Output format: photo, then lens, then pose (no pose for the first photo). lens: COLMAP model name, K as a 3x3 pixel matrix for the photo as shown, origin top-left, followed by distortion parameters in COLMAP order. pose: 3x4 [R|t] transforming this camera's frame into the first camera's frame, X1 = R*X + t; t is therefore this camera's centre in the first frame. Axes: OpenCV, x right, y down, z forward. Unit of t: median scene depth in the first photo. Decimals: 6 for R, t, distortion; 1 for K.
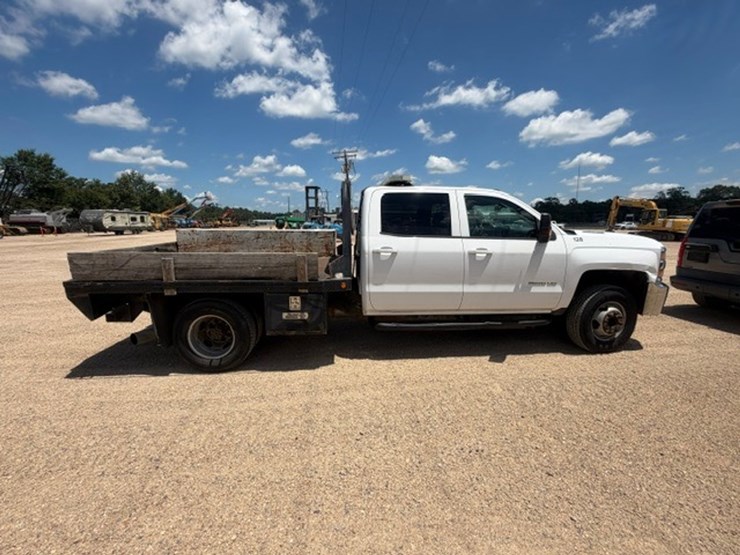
lens RADIAL K [[320.8, 0, 370.9], [0, 320.8, 278.9], [0, 0, 1]] dist [0.001001, 0.000299]
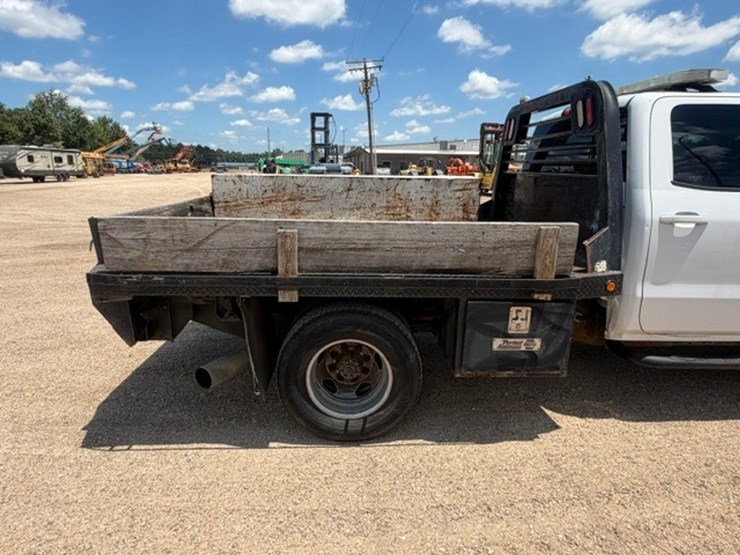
lens RADIAL K [[454.8, 0, 369.4], [0, 454.8, 278.0], [0, 0, 1]] dist [-0.001956, -0.001235]
pose [[0.999492, 0.017027, -0.026927, -0.398674], [-0.015304, 0.997899, 0.062949, -0.029012], [0.027942, -0.062505, 0.997653, 0.235640]]
